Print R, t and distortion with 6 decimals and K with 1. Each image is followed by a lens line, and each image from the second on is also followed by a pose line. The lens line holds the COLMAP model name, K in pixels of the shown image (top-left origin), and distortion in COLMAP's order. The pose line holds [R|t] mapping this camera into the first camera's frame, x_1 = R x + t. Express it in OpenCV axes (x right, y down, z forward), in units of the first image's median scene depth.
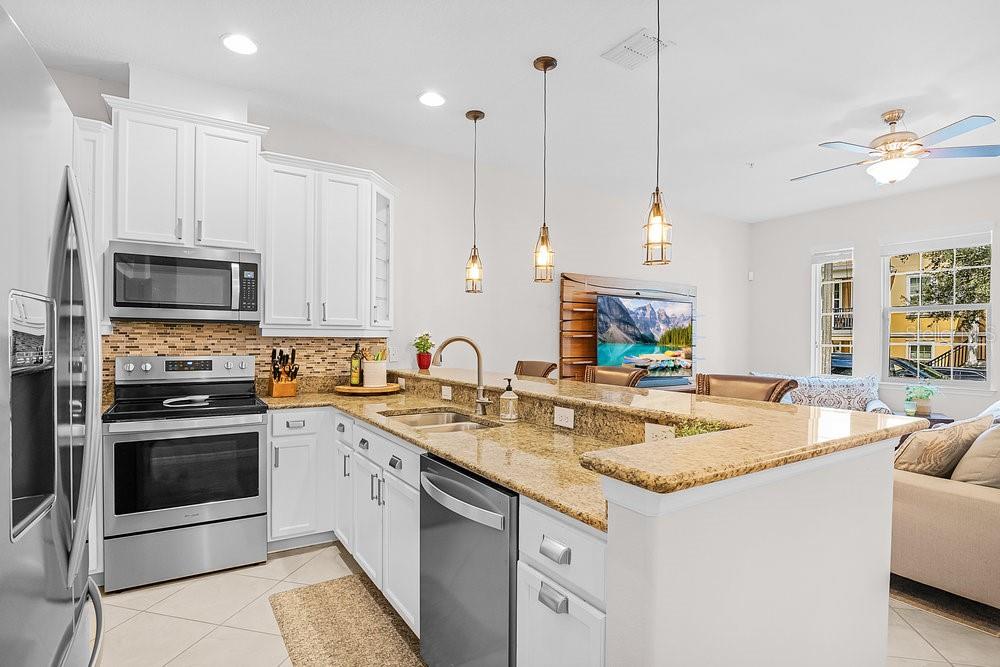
lens RADIAL K [[502.4, 0, 498.2], [0, 502.4, 337.7], [0, 0, 1]] dist [-0.013184, -0.008729]
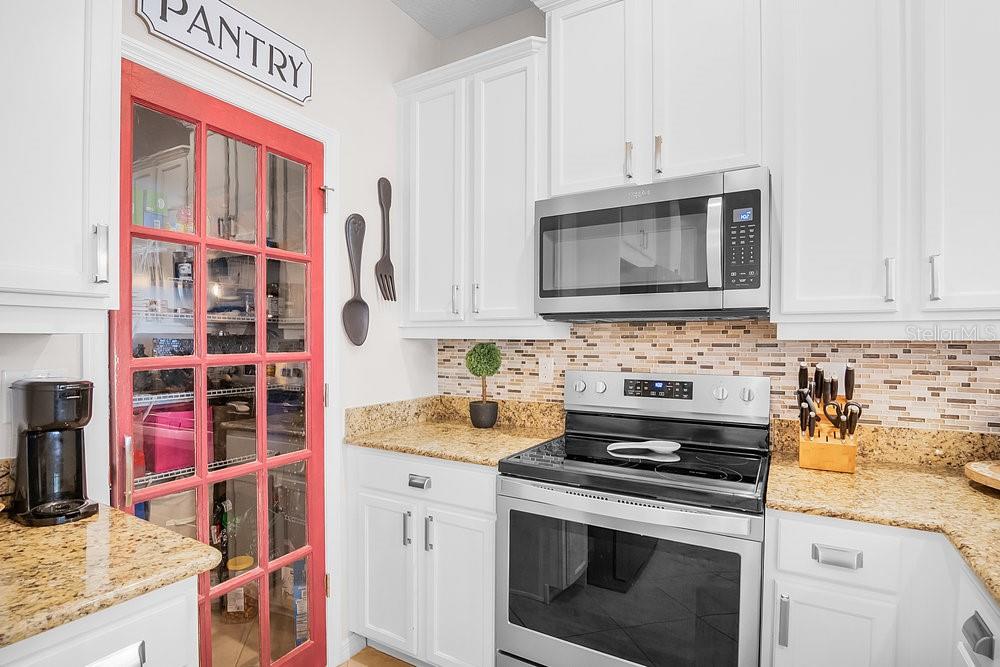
lens RADIAL K [[499.1, 0, 498.5], [0, 499.1, 346.4], [0, 0, 1]] dist [-0.013240, -0.009187]
pose [[0.457441, 0.004255, -0.889230, -0.160537], [0.004312, 0.999966, 0.007003, -0.000796], [0.889229, -0.007038, 0.457407, 0.523448]]
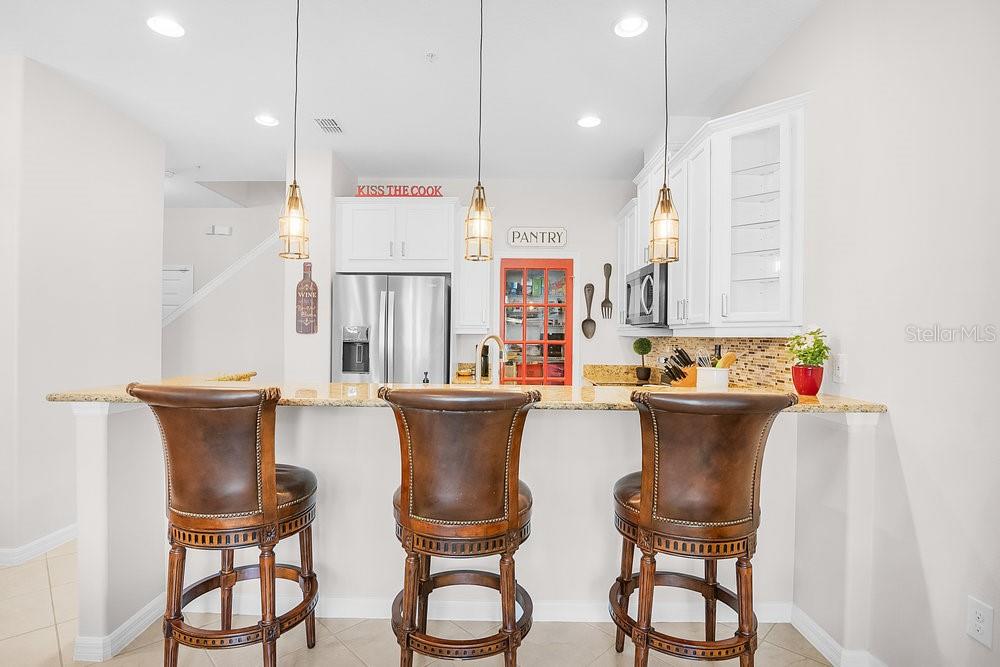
lens RADIAL K [[502.4, 0, 498.2], [0, 502.4, 337.7], [0, 0, 1]] dist [-0.013184, -0.008729]
pose [[-0.543691, -0.010558, -0.839219, 0.596359], [-0.014174, 0.999894, -0.003398, 0.008383], [0.839166, 0.010048, -0.543783, 1.230502]]
